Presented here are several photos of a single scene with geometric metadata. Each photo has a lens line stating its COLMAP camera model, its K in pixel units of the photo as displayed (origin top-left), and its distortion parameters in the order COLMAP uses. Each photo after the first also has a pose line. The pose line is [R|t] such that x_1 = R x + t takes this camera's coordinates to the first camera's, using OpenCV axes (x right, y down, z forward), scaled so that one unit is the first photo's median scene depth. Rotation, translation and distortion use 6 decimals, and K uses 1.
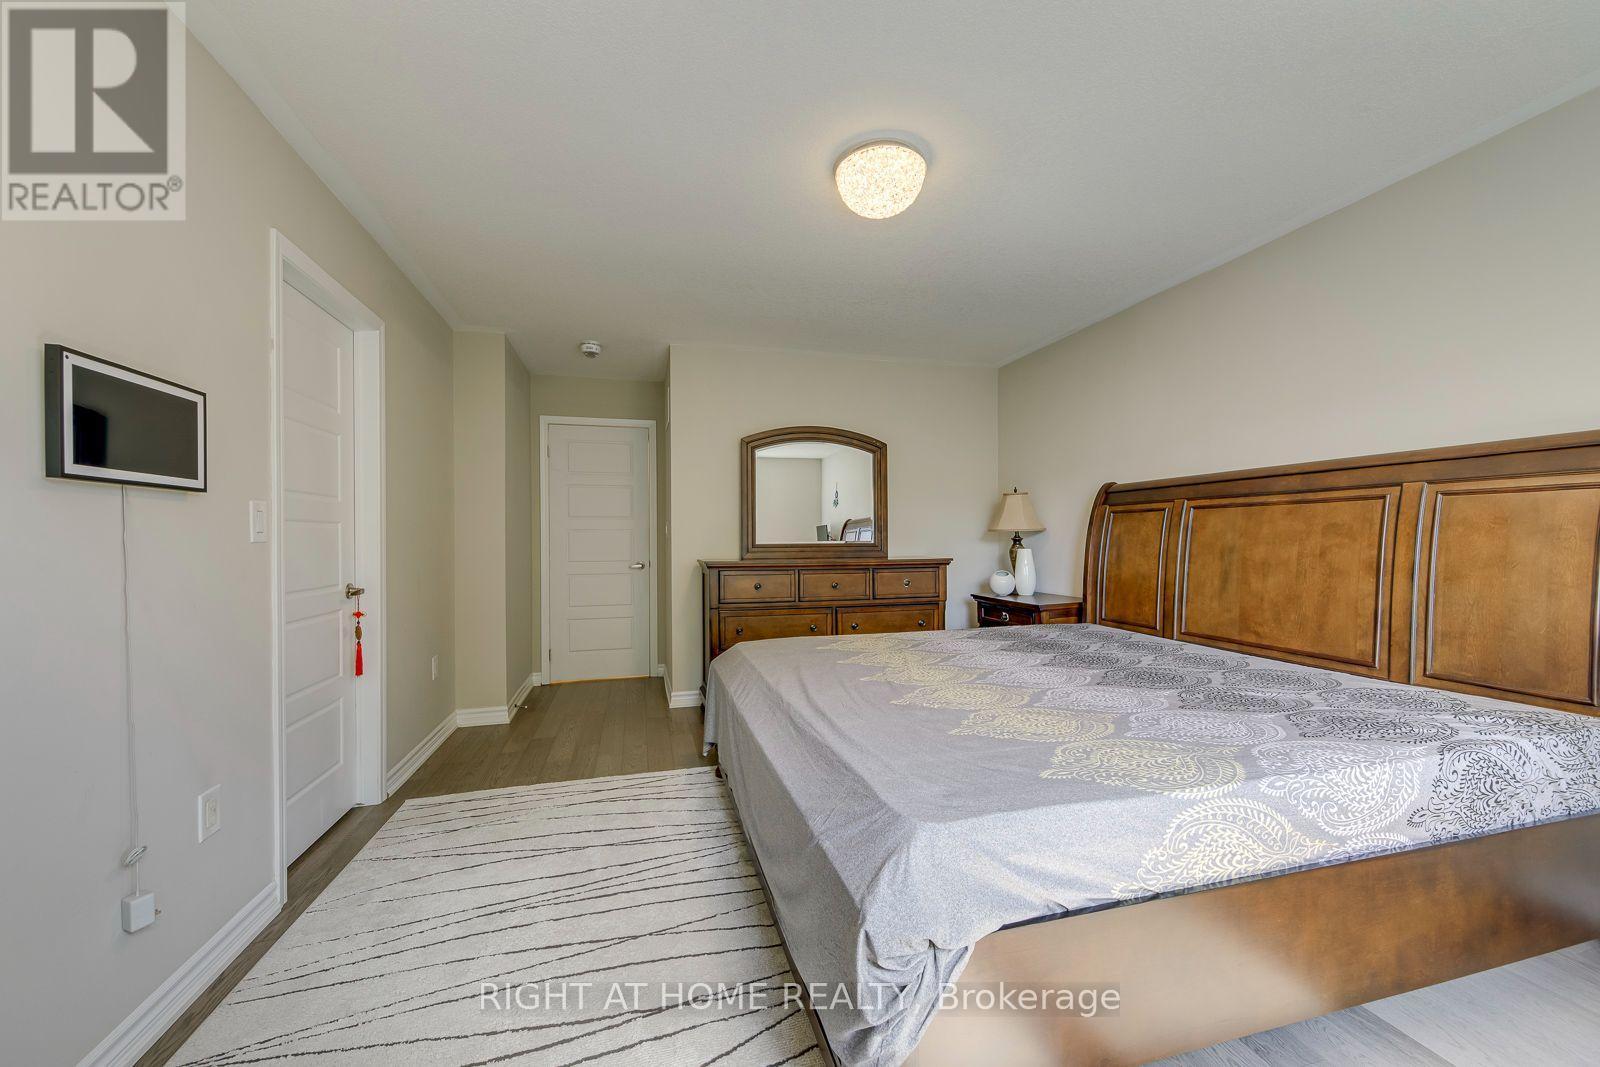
lens RADIAL K [[590.8, 0, 800.0], [0, 590.8, 533.5], [0, 0, 1]] dist [0.000282, 0.000108]
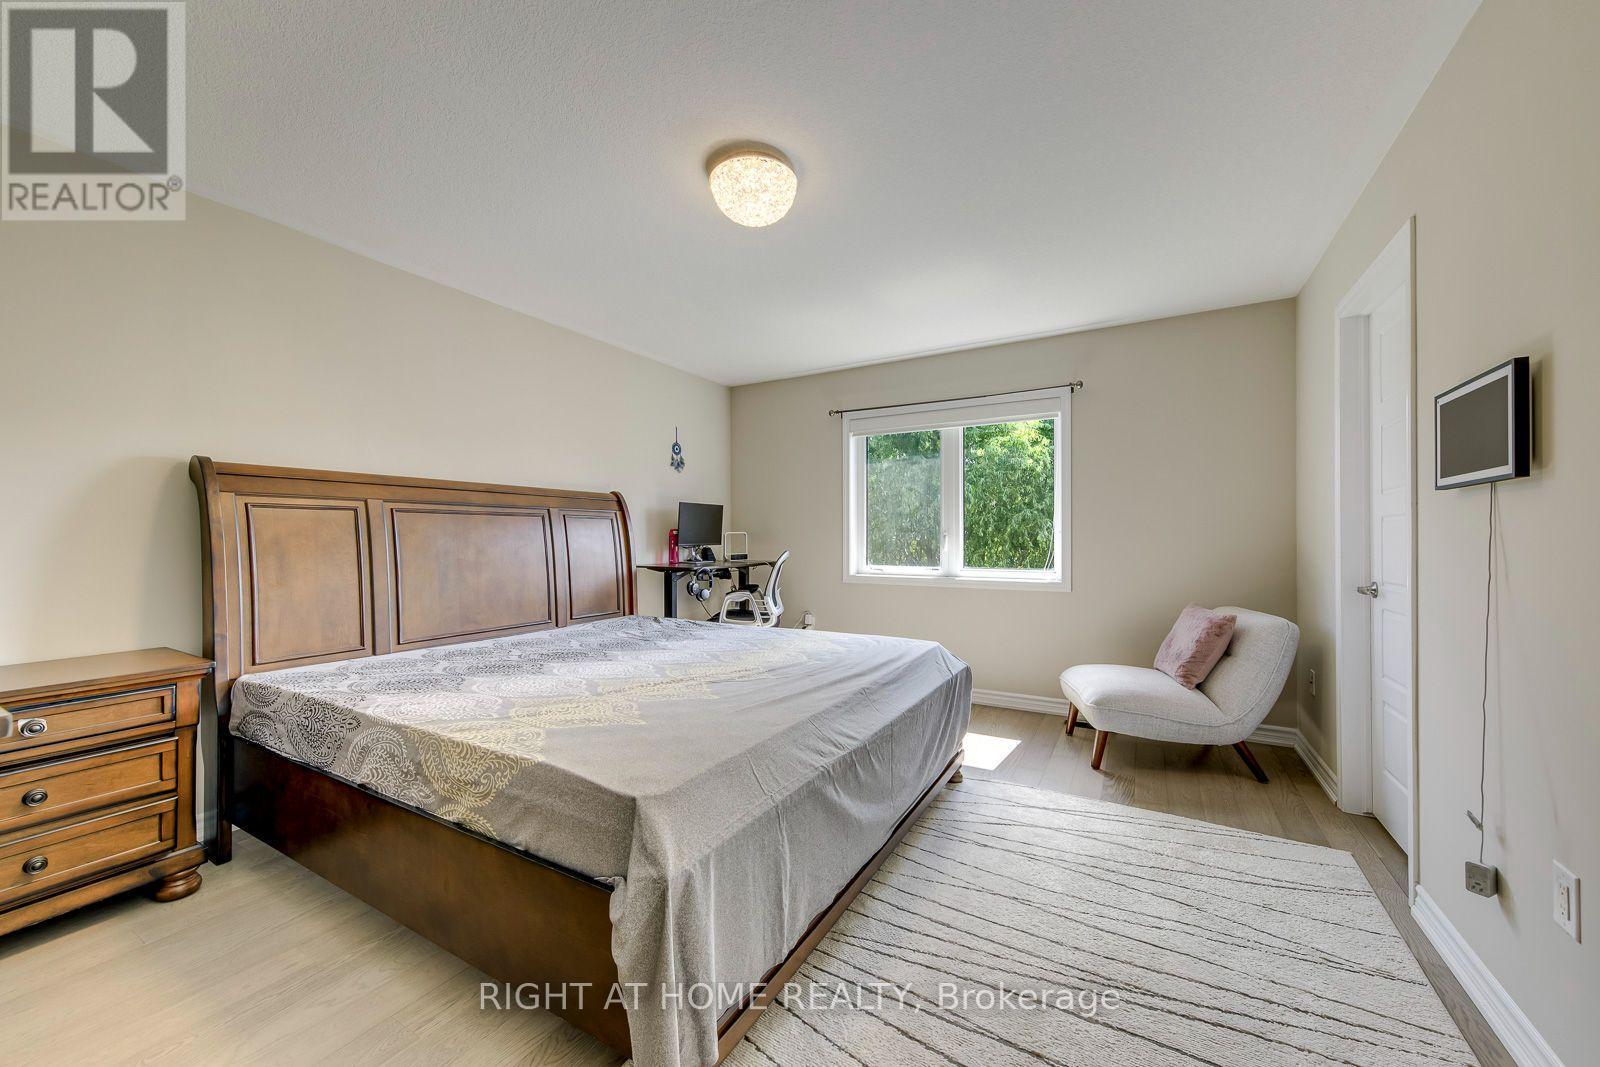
lens RADIAL K [[605.3, 0, 794.3], [0, 605.3, 539.8], [0, 0, 1]] dist [0.001134, -0.000262]
pose [[-0.695012, 0.000733, 0.718998, -0.411992], [-0.003410, 0.999985, -0.004316, 0.005265], [-0.718990, -0.005452, -0.694999, 1.045734]]
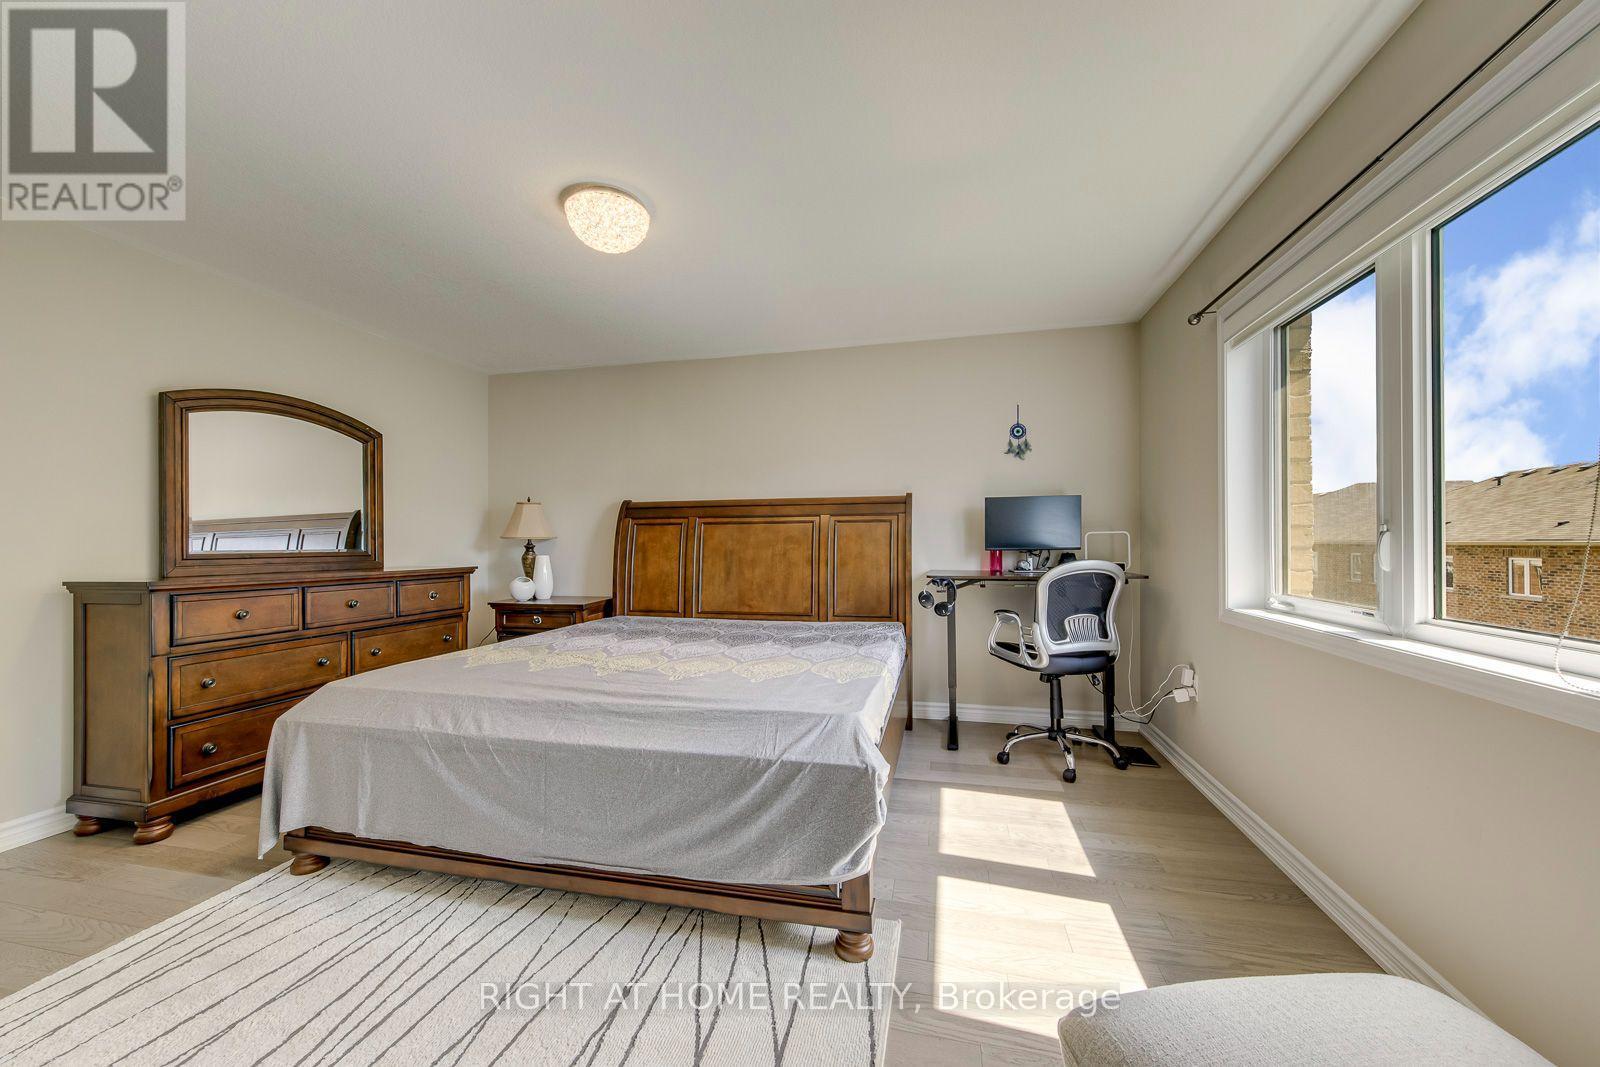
lens RADIAL K [[577.4, 0, 801.2], [0, 577.4, 538.9], [0, 0, 1]] dist [0.001719, 0.000151]
pose [[0.495598, 0.009753, 0.868497, -0.366307], [-0.003576, 0.999951, -0.009189, 0.004684], [-0.868545, 0.001448, 0.495609, 0.094163]]
